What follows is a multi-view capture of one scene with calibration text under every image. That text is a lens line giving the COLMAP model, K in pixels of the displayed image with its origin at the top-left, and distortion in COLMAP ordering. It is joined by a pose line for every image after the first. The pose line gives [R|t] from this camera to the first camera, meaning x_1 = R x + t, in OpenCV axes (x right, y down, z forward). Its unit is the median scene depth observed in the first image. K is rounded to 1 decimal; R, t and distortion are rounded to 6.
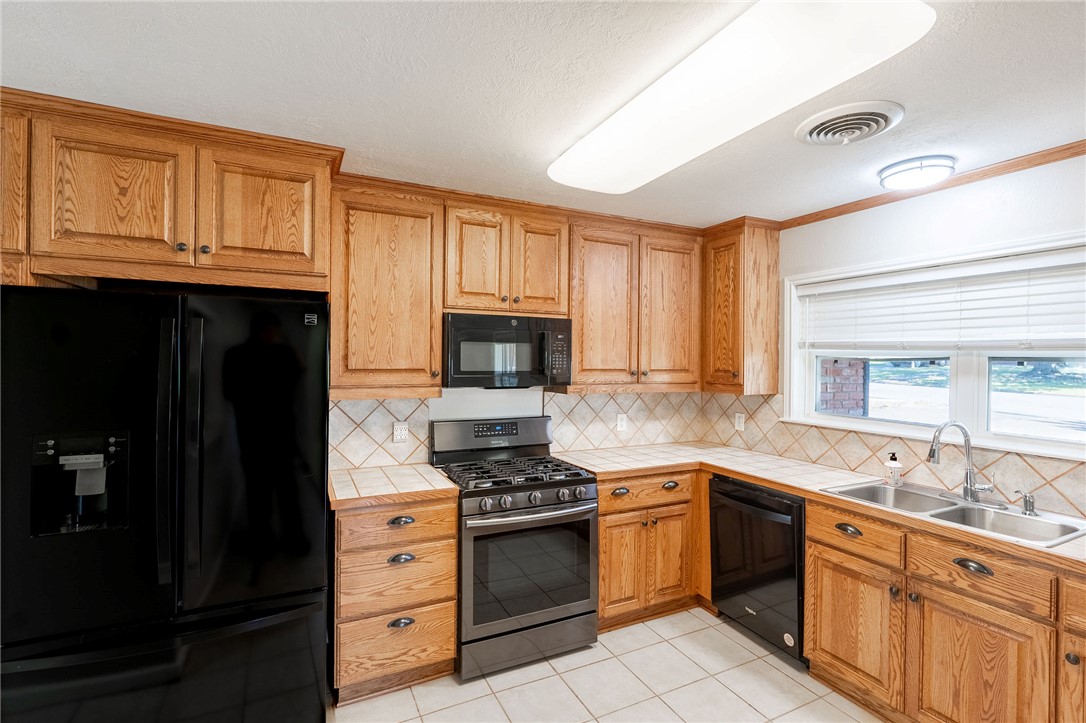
lens RADIAL K [[497.7, 0, 544.8], [0, 497.7, 359.1], [0, 0, 1]] dist [-0.006318, -0.001131]
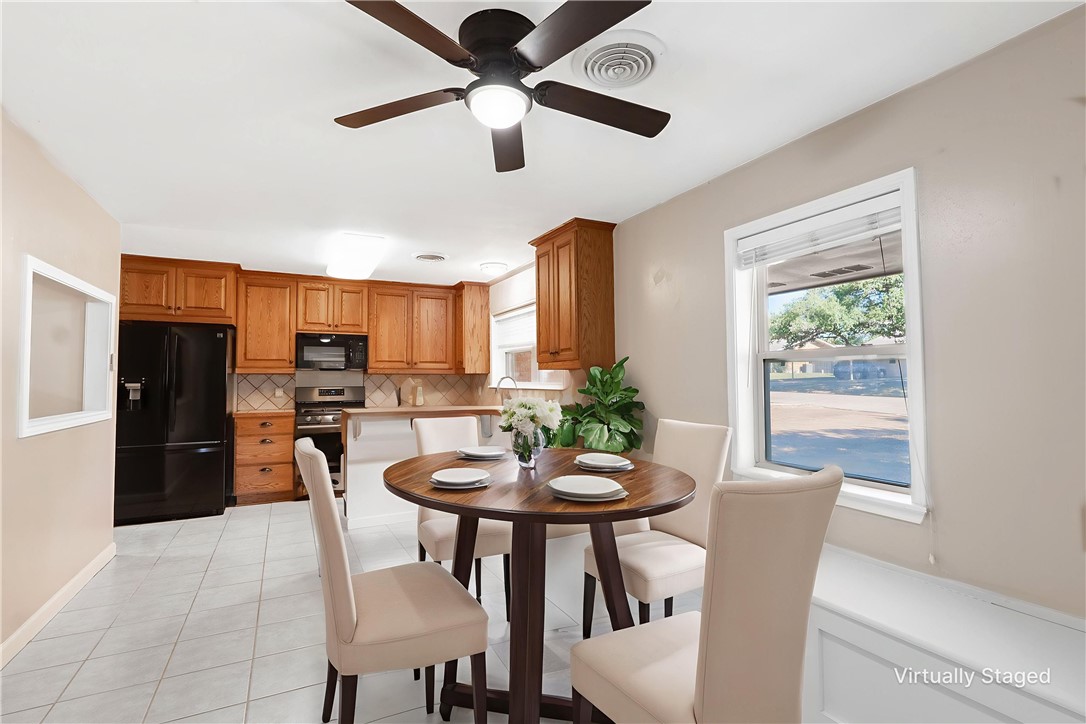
lens RADIAL K [[494.1, 0, 542.8], [0, 494.1, 360.1], [0, 0, 1]] dist [-0.009489, 0.000795]
pose [[0.999727, -0.015898, 0.017094, 0.808887], [0.016595, 0.999003, -0.041437, 0.126729], [-0.016418, 0.041709, 0.998995, -1.098107]]
